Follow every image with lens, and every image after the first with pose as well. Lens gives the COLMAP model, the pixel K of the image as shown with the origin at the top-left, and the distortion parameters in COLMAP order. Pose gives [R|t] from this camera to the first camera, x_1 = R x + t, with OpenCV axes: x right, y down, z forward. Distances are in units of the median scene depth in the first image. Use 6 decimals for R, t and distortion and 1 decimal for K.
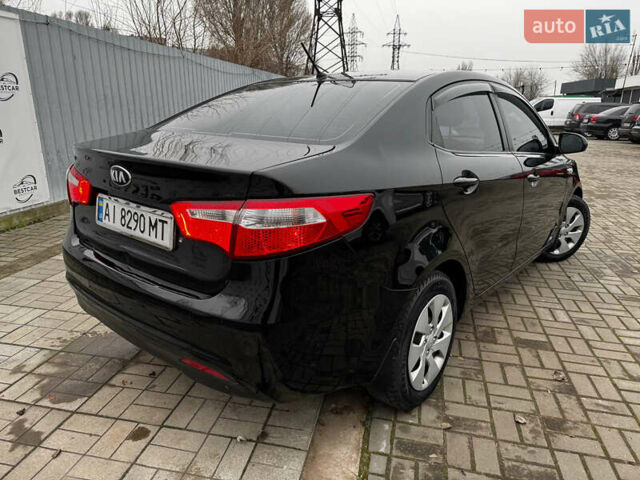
lens RADIAL K [[451.0, 0, 320.0], [0, 451.0, 240.0], [0, 0, 1]] dist [0.006246, -0.004386]
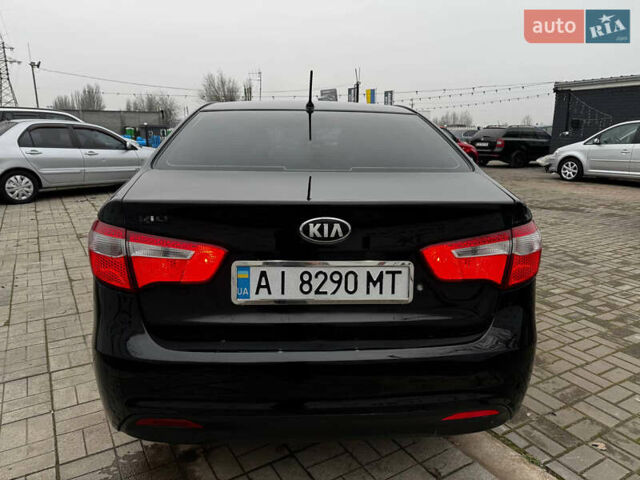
lens RADIAL K [[444.3, 0, 320.0], [0, 444.3, 240.0], [0, 0, 1]] dist [0.004702, -0.001532]
pose [[0.746879, -0.164812, 0.644212, -0.969347], [0.193493, 0.980742, 0.026580, -0.148812], [-0.636186, 0.104798, 0.764385, 0.419313]]
